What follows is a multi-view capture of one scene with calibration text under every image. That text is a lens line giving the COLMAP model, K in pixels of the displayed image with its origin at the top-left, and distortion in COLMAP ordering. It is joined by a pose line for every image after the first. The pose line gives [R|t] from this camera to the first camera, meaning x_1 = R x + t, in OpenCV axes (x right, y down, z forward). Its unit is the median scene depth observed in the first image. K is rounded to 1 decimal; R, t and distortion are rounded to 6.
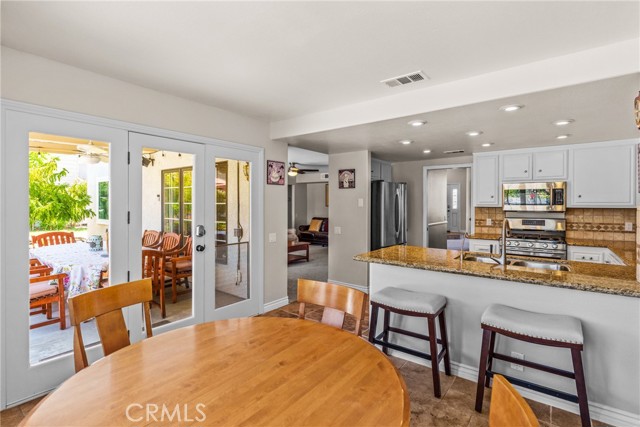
lens RADIAL K [[296.6, 0, 319.1], [0, 296.6, 209.5], [0, 0, 1]] dist [-0.001702, -0.000158]
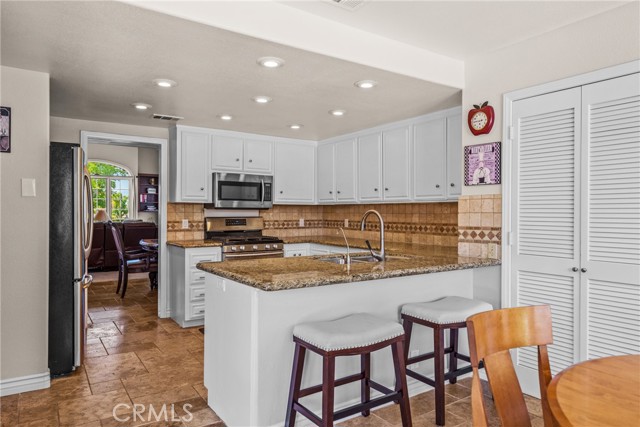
lens RADIAL K [[419.6, 0, 319.7], [0, 419.6, 212.9], [0, 0, 1]] dist [0.001697, 0.000500]
pose [[0.330870, -0.004794, 0.943664, -0.349615], [0.012948, 0.999916, 0.000540, 0.022354], [-0.943587, 0.012040, 0.330905, 0.433445]]
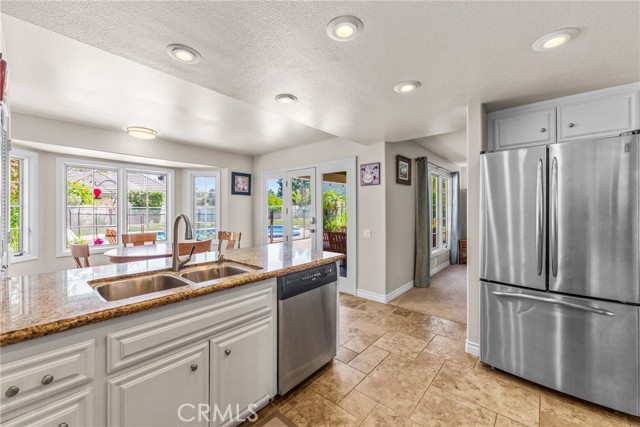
lens RADIAL K [[256.8, 0, 318.7], [0, 256.8, 210.4], [0, 0, 1]] dist [-0.003080, -0.000285]
pose [[-0.072122, 0.001661, -0.997394, 0.754823], [-0.013392, 0.999907, 0.002633, 0.007739], [0.997306, 0.013547, -0.072093, 0.825916]]
